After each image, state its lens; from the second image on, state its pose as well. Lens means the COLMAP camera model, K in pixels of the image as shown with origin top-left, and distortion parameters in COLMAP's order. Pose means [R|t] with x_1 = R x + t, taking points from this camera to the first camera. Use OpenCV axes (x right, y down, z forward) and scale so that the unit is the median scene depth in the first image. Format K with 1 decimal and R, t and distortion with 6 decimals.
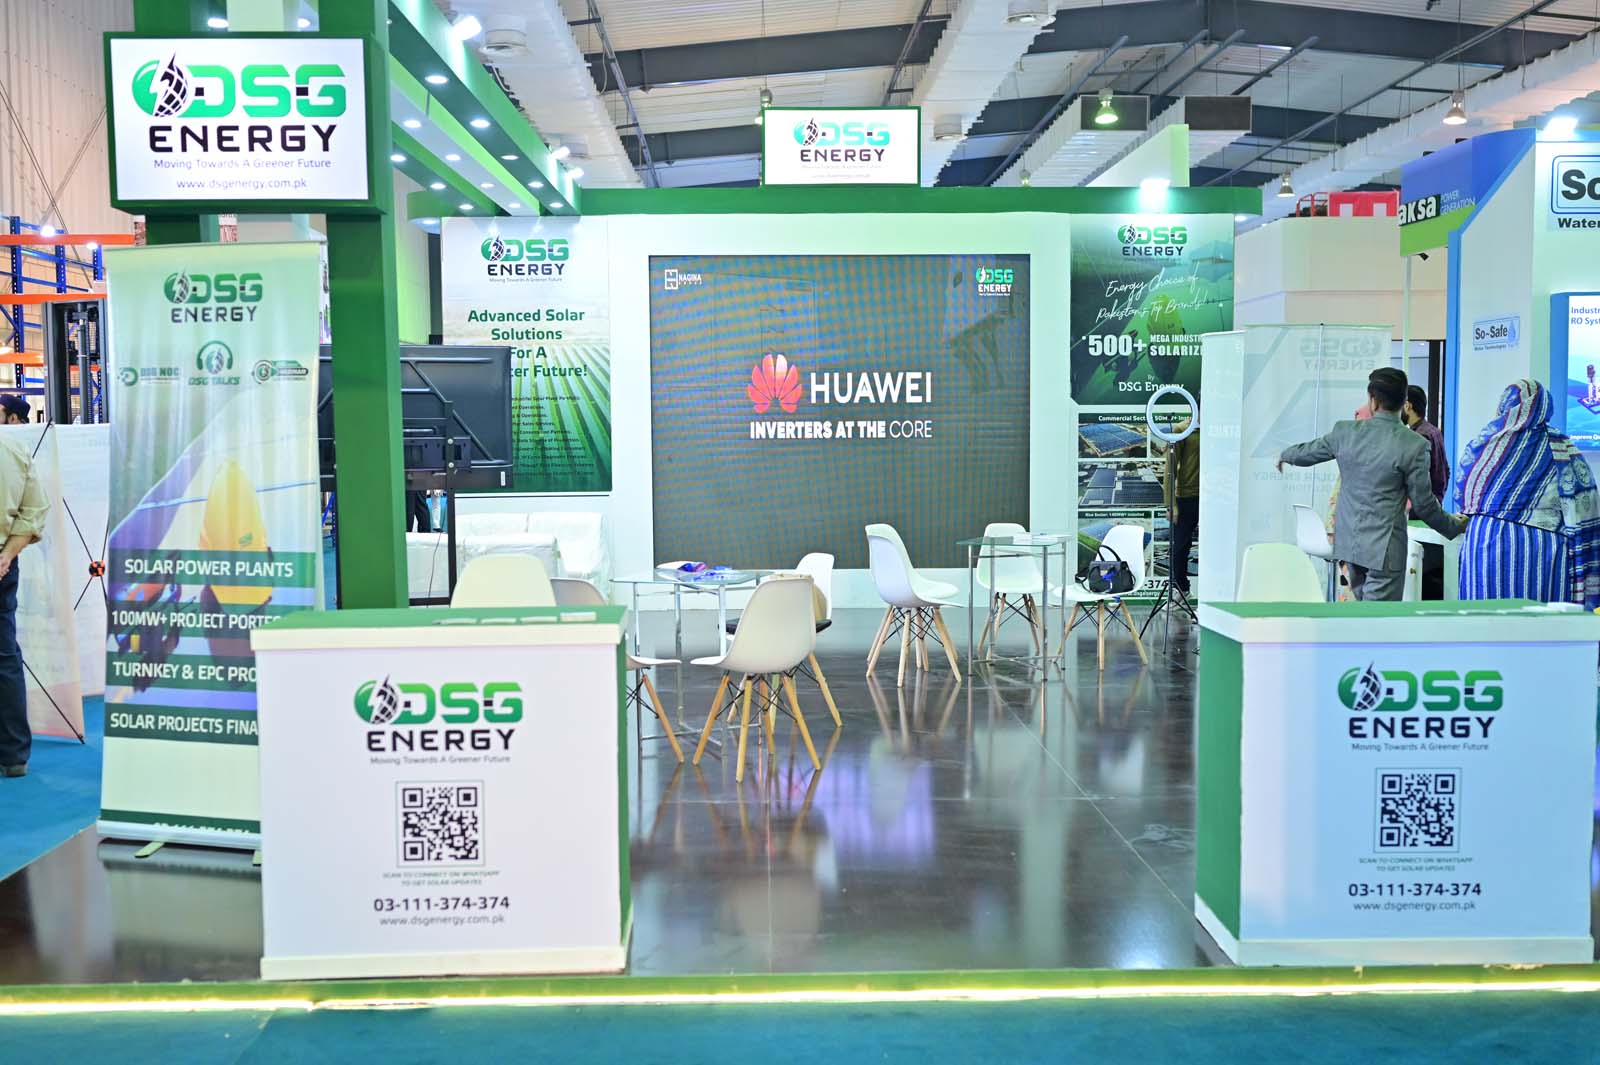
lens RADIAL K [[1507.0, 0, 800.0], [0, 1507.0, 532.5], [0, 0, 1]] dist [-0.003445, 0.000526]
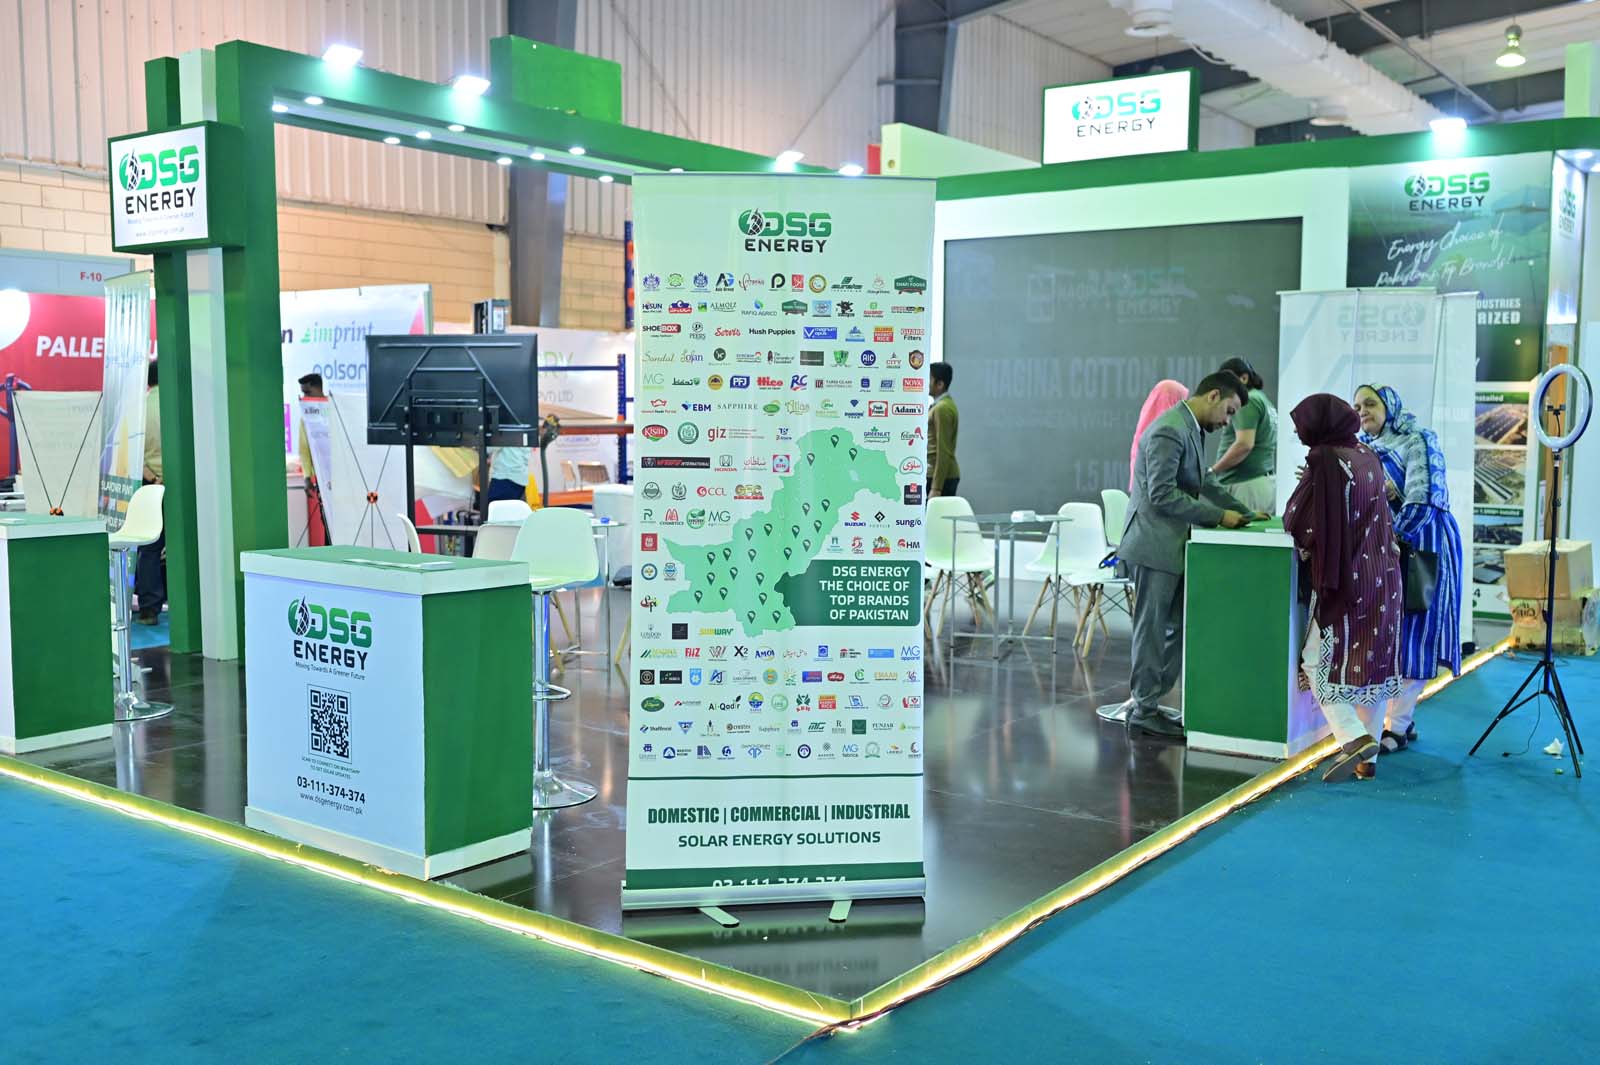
lens RADIAL K [[1508.7, 0, 804.3], [0, 1508.7, 542.0], [0, 0, 1]] dist [-0.005847, -0.006618]
pose [[0.791860, 0.068054, -0.606899, 0.766495], [-0.053638, 0.997681, 0.041889, -0.016130], [0.608343, -0.000617, 0.793674, 0.149496]]
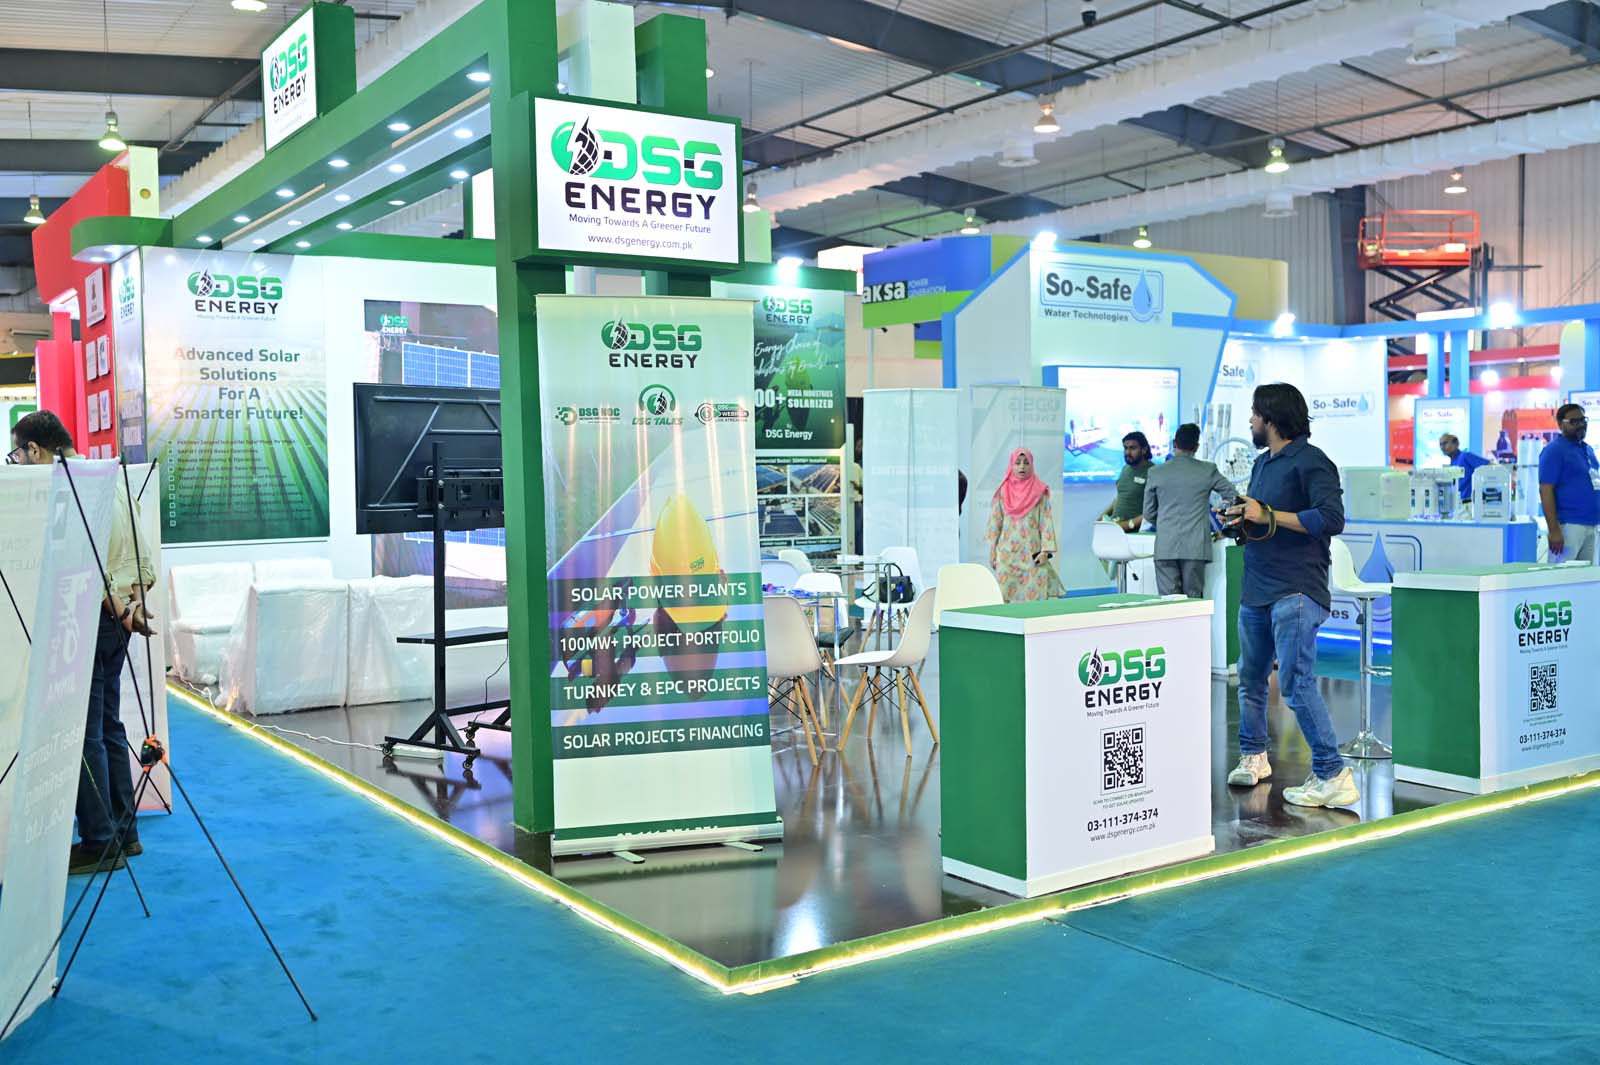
lens RADIAL K [[1507.0, 0, 800.0], [0, 1507.0, 532.5], [0, 0, 1]] dist [-0.003445, 0.000526]
pose [[0.843715, -0.028125, 0.536054, -0.628562], [0.045459, 0.998783, -0.019146, 0.004265], [-0.534863, 0.040522, 0.843966, 0.015297]]
